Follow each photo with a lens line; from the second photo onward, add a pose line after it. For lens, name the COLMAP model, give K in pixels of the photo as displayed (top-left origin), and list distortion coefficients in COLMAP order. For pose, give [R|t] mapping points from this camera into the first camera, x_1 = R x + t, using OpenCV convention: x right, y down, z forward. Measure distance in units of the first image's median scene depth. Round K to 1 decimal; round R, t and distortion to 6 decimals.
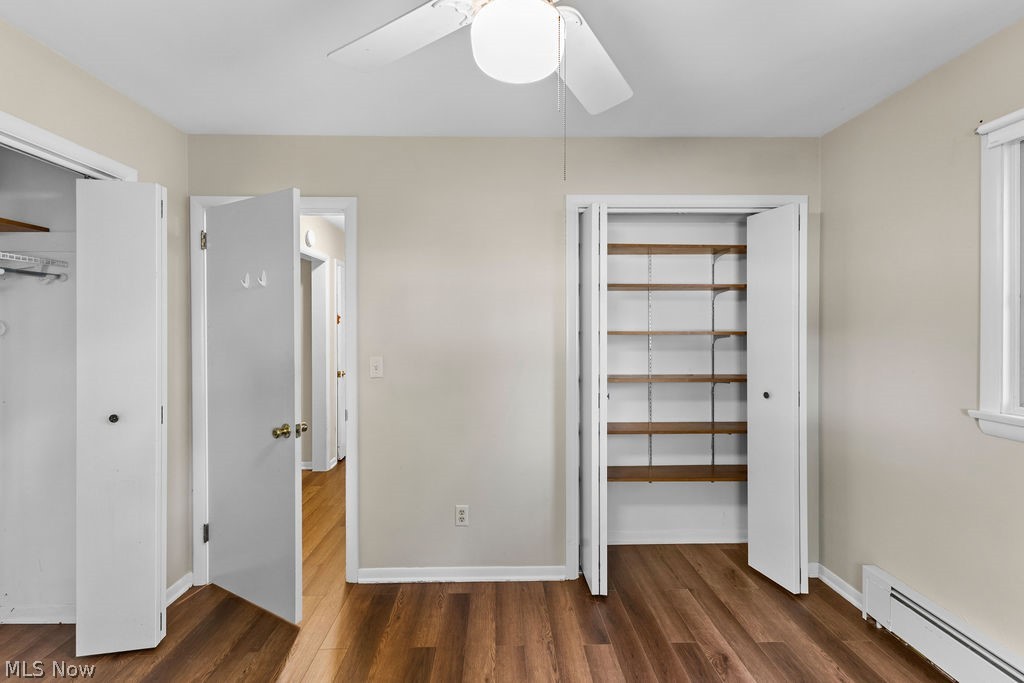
lens RADIAL K [[446.5, 0, 510.7], [0, 446.5, 336.3], [0, 0, 1]] dist [0.010982, -0.000604]
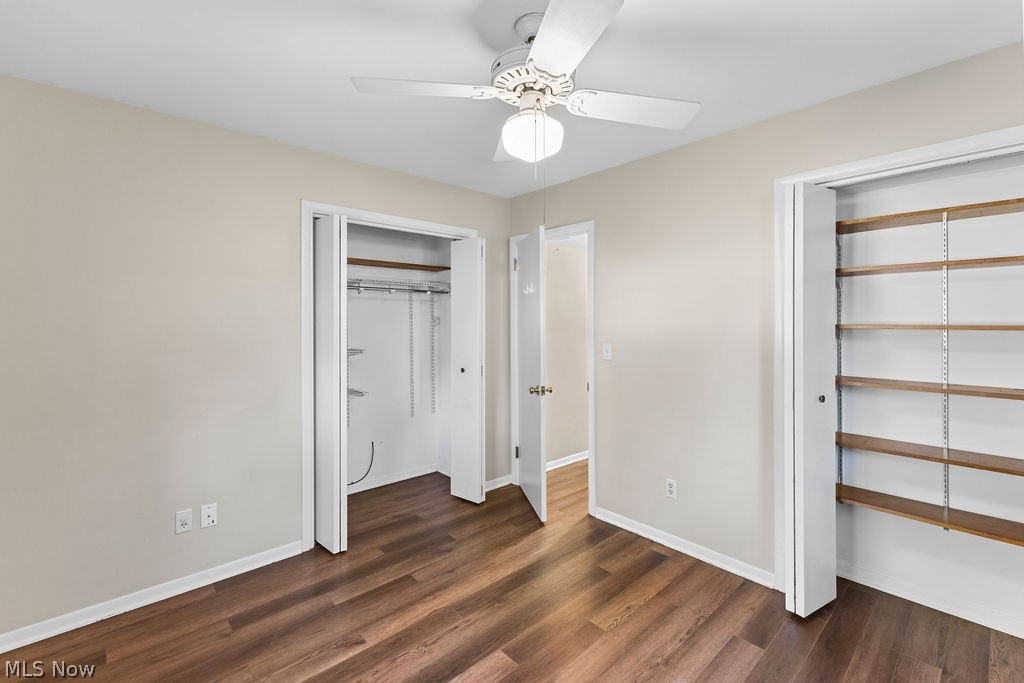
lens RADIAL K [[446.5, 0, 513.1], [0, 446.5, 332.0], [0, 0, 1]] dist [0.010982, -0.000604]
pose [[0.660142, 0.019388, -0.750890, 0.500897], [-0.011546, 0.999811, 0.015665, -0.002833], [0.751052, -0.001671, 0.660241, -0.033892]]
